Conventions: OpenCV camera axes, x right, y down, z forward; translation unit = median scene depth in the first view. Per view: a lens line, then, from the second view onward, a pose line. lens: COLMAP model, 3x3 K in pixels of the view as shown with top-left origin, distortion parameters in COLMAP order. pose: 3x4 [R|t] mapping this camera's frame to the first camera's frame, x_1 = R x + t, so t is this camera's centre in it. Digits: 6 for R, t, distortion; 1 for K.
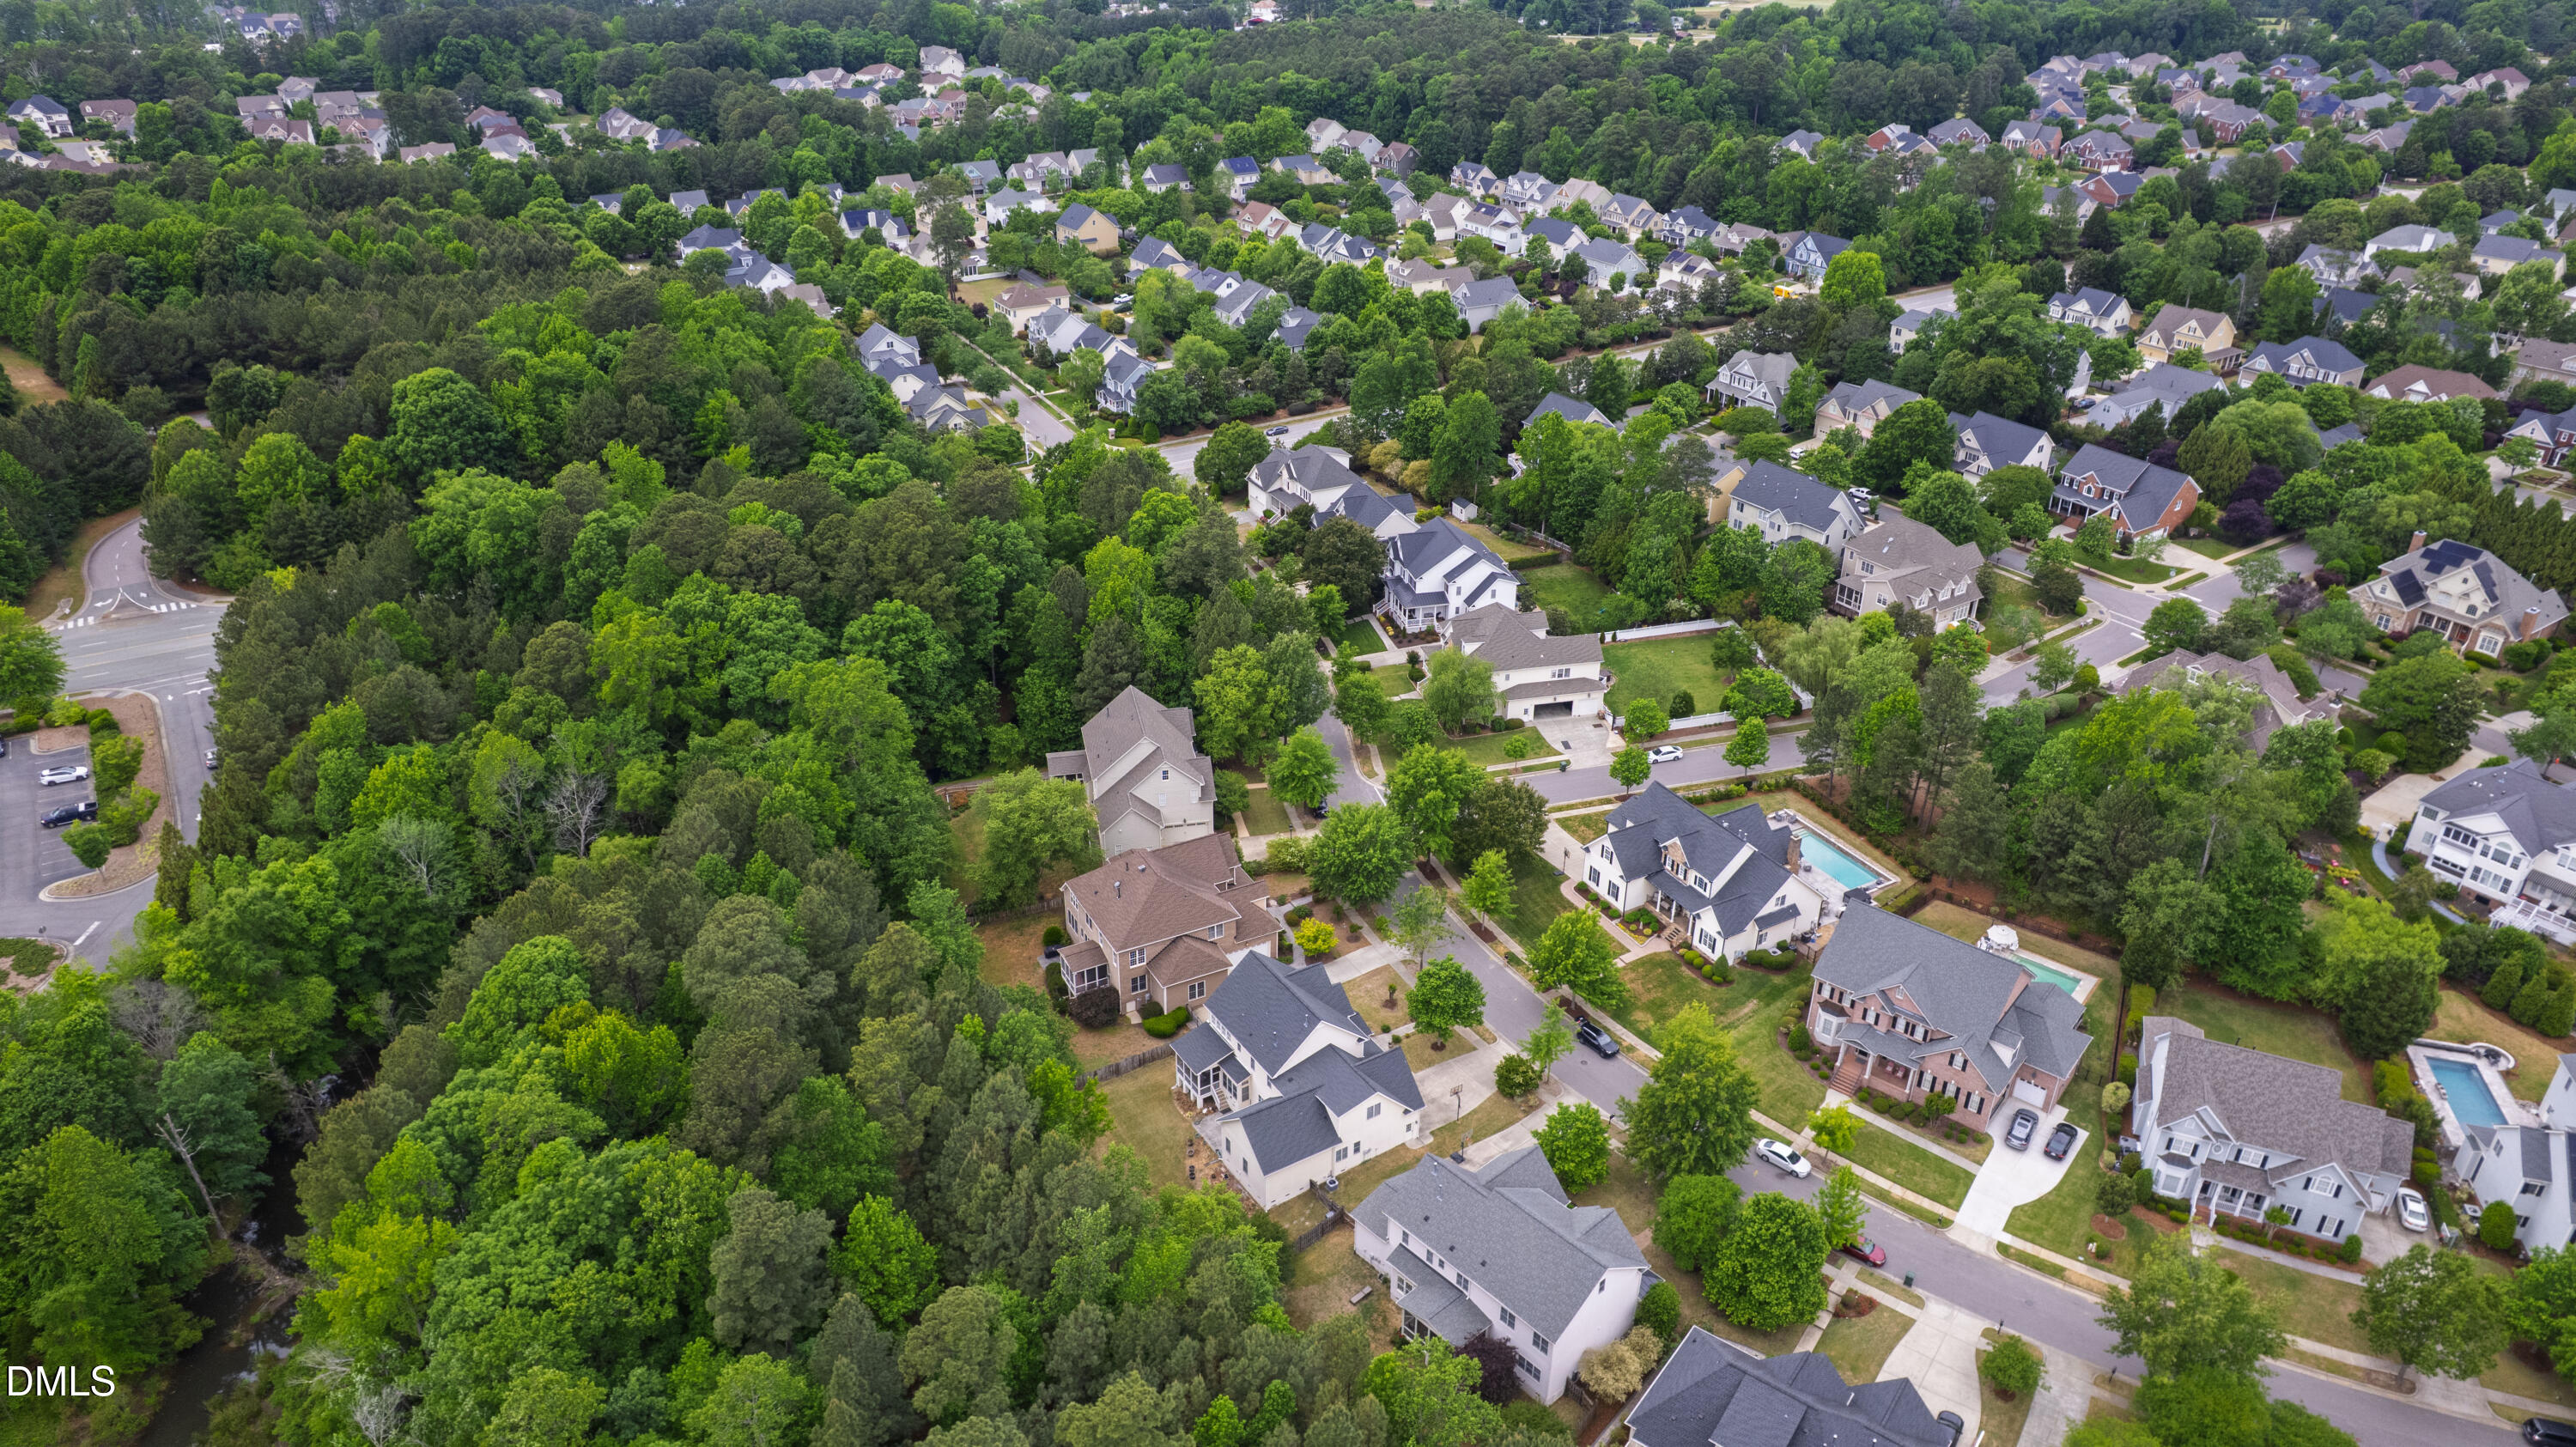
lens RADIAL K [[1651.5, 0, 1295.8], [0, 1651.5, 720.1], [0, 0, 1]] dist [-0.072350, 0.063986]
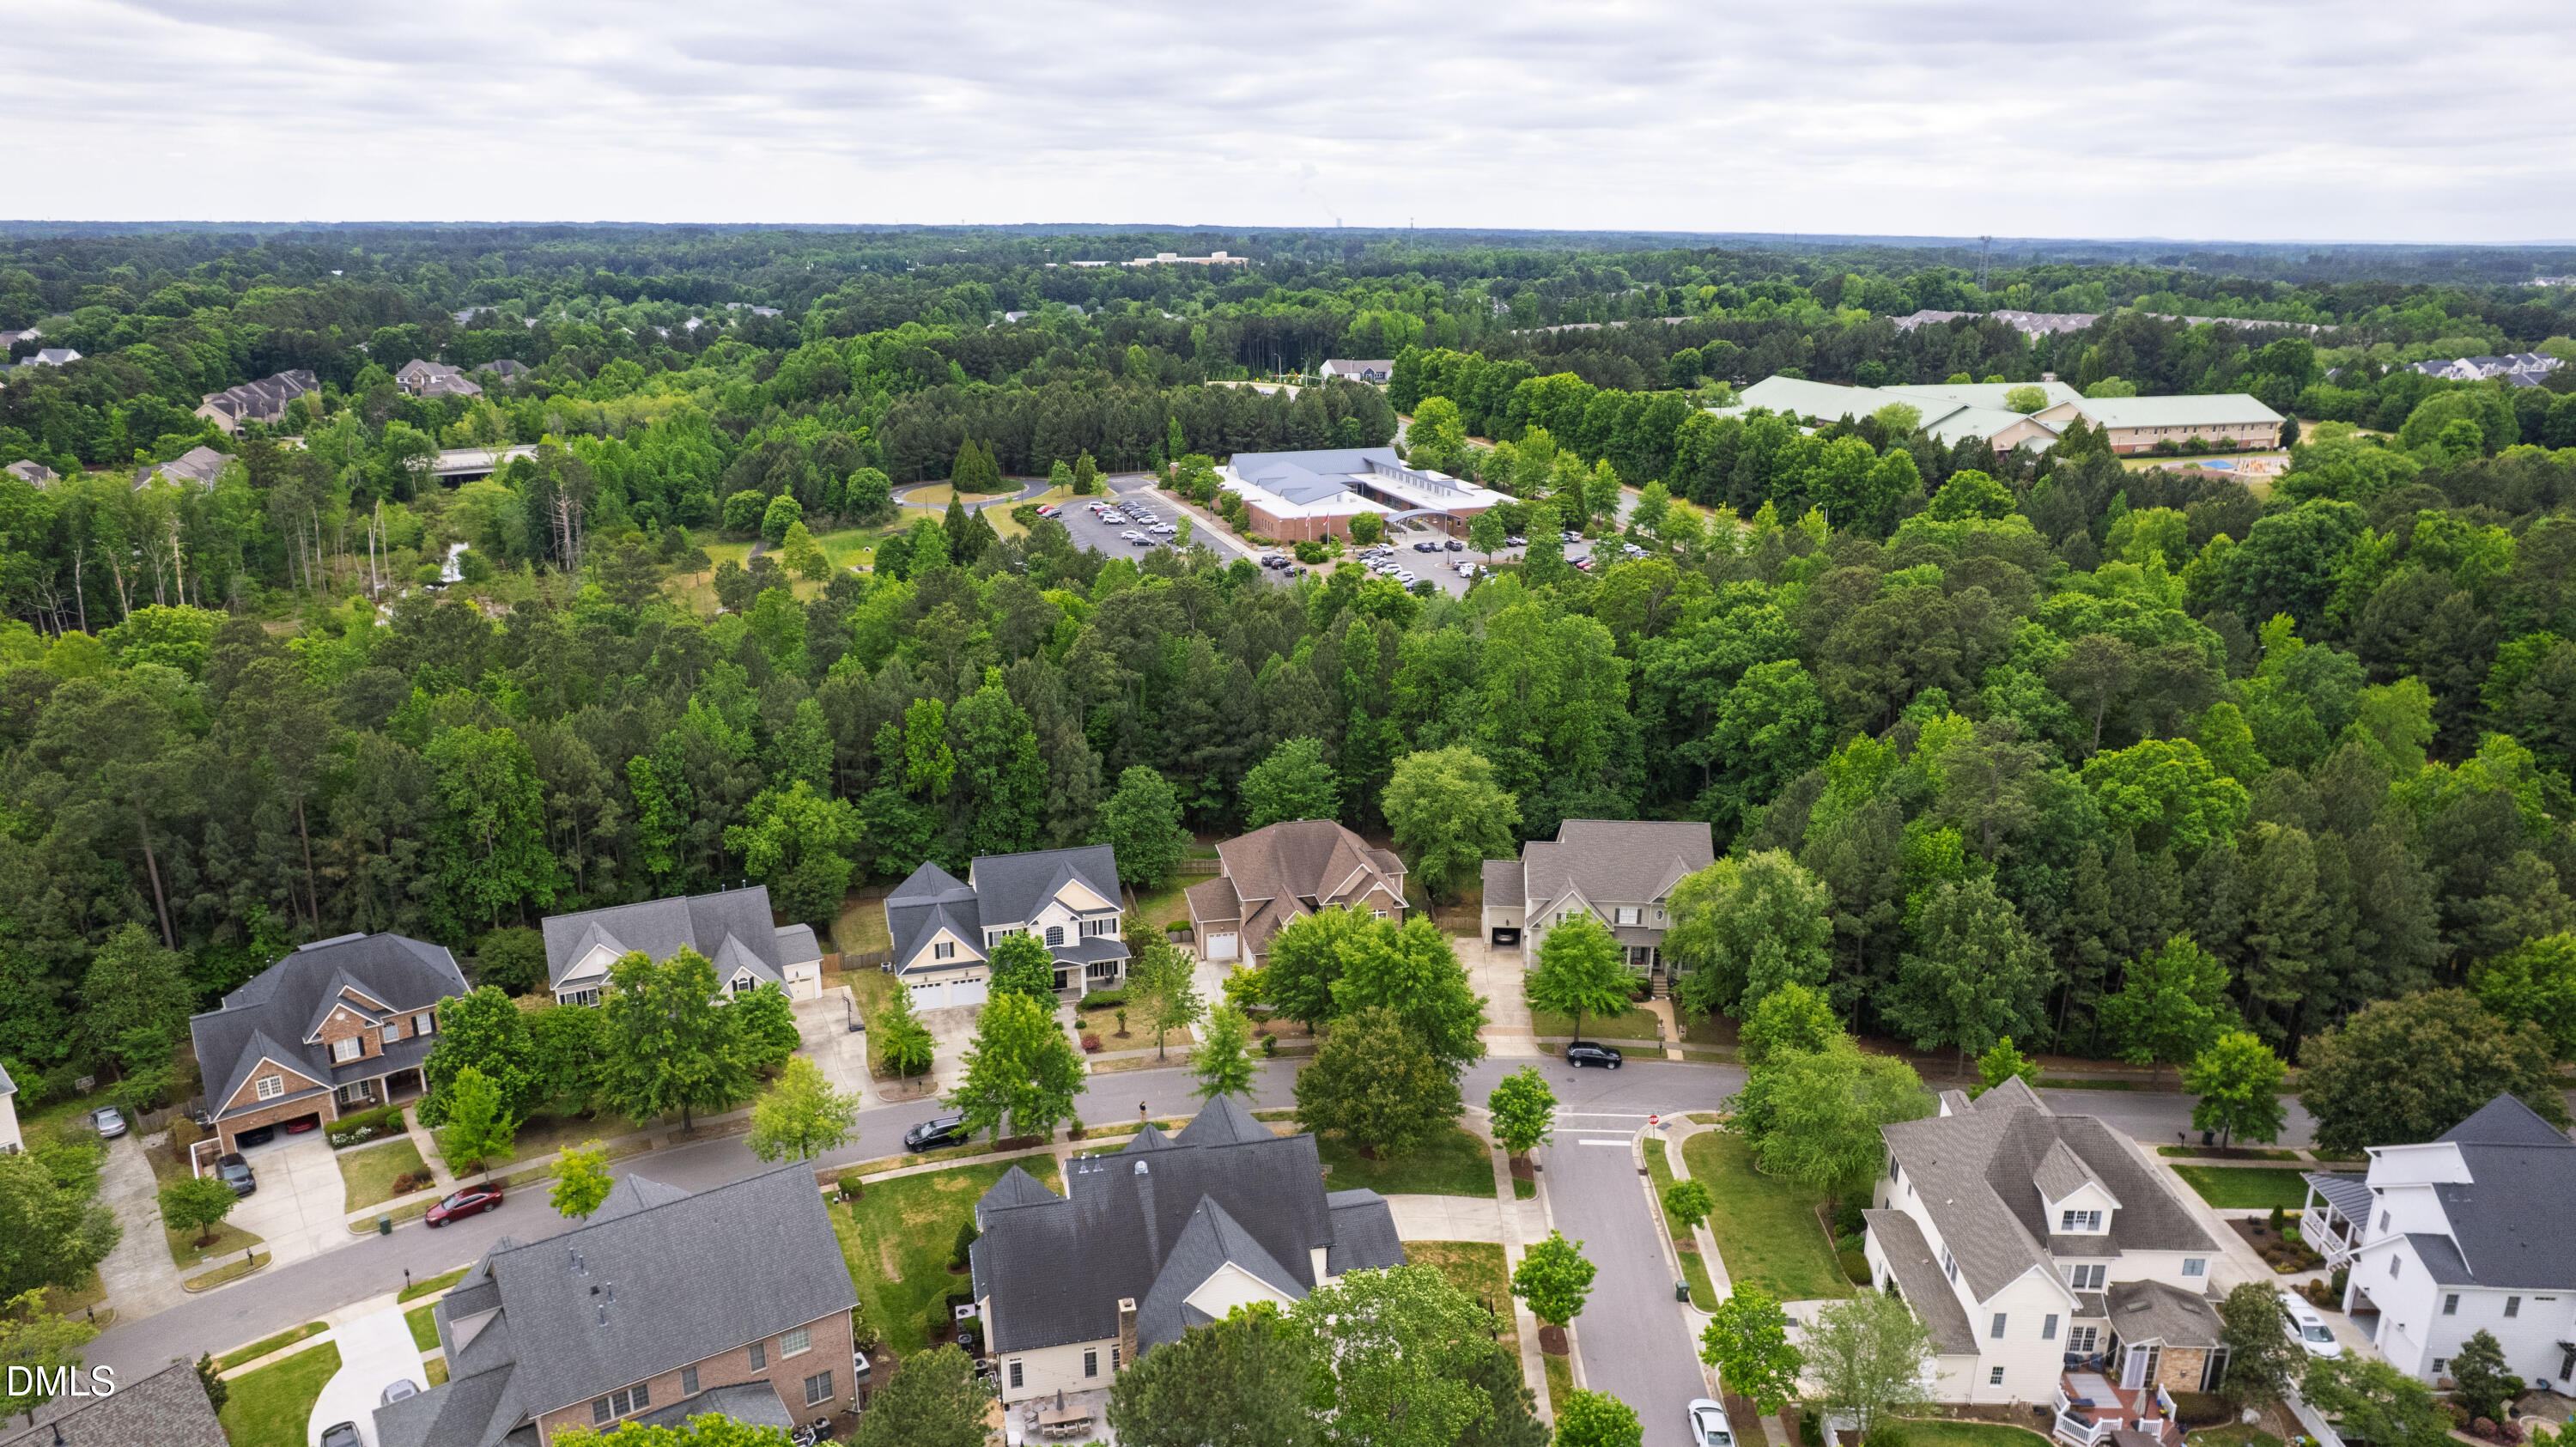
lens RADIAL K [[1651.5, 0, 1286.0], [0, 1651.5, 711.9], [0, 0, 1]] dist [-0.072350, 0.063986]
pose [[-0.272393, 0.267107, -0.924368, 0.619093], [-0.459793, 0.807774, 0.368907, -0.244262], [0.845218, 0.525505, -0.097218, 0.878242]]
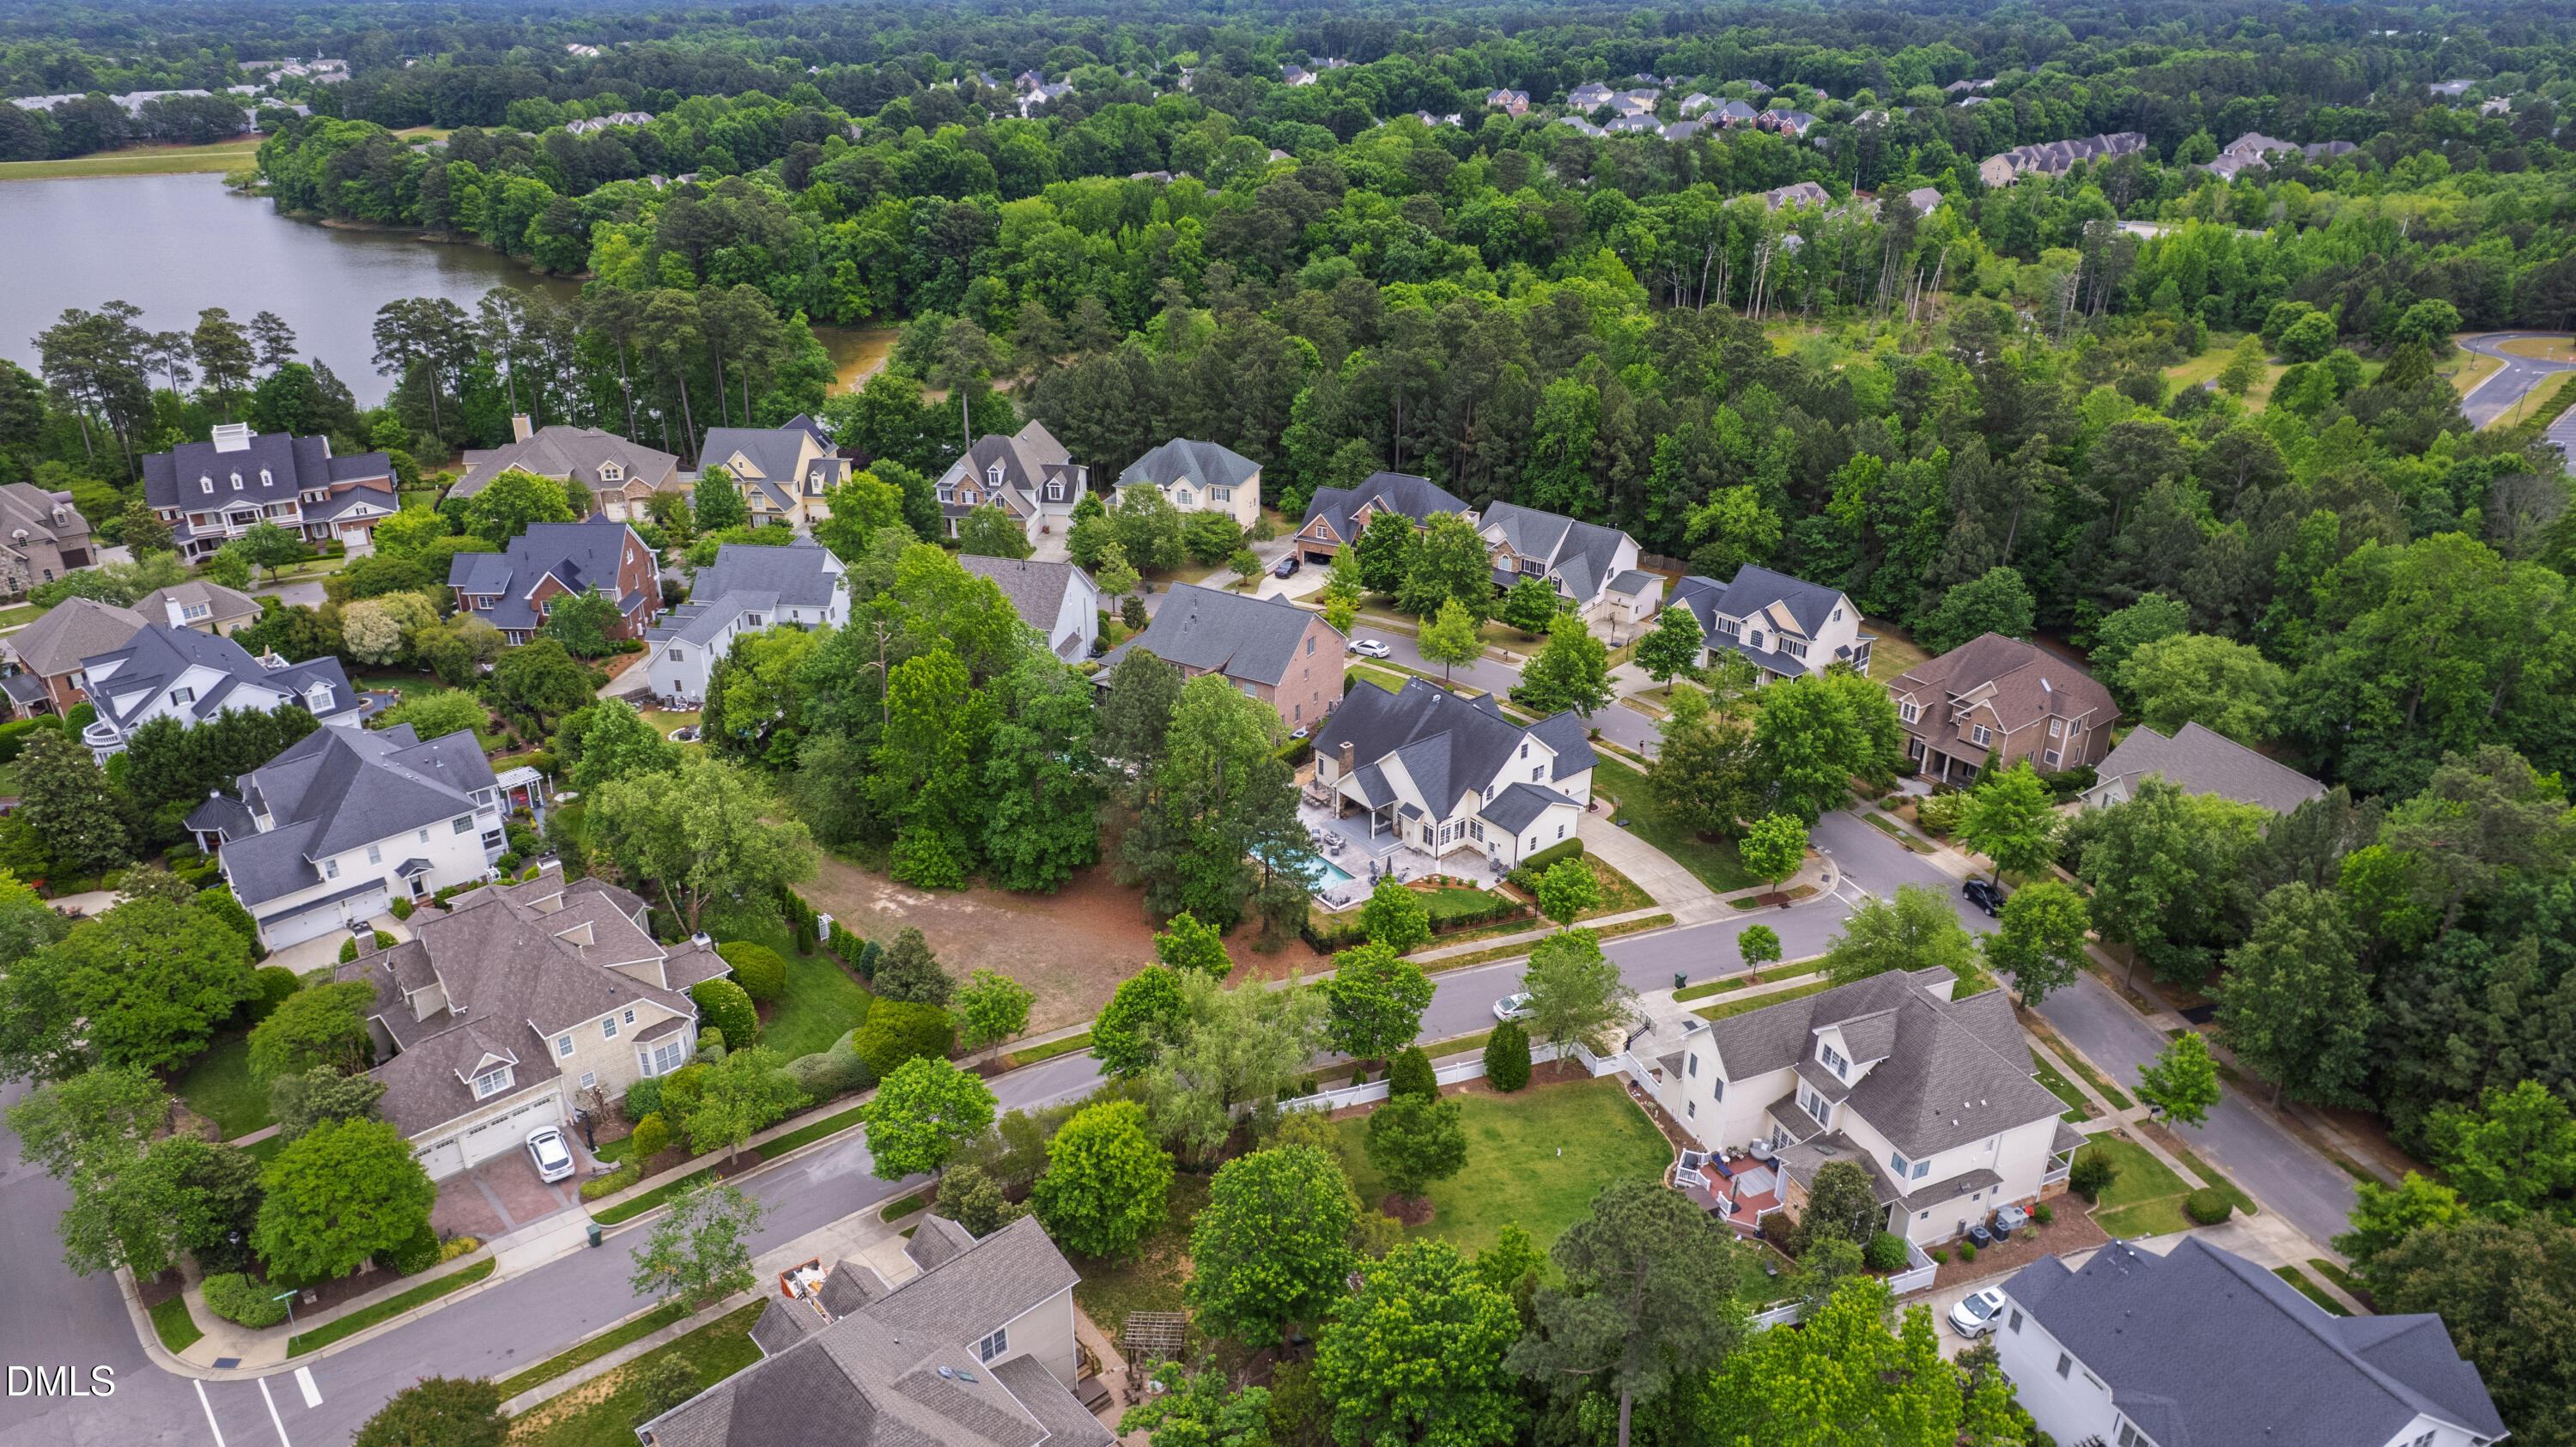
lens RADIAL K [[1651.5, 0, 1283.7], [0, 1651.5, 721.0], [0, 0, 1]] dist [-0.072350, 0.063986]
pose [[-0.987227, 0.058769, -0.148088, 0.401298], [-0.083176, 0.602657, 0.793654, -0.509430], [0.135888, 0.795833, -0.590071, 1.294419]]
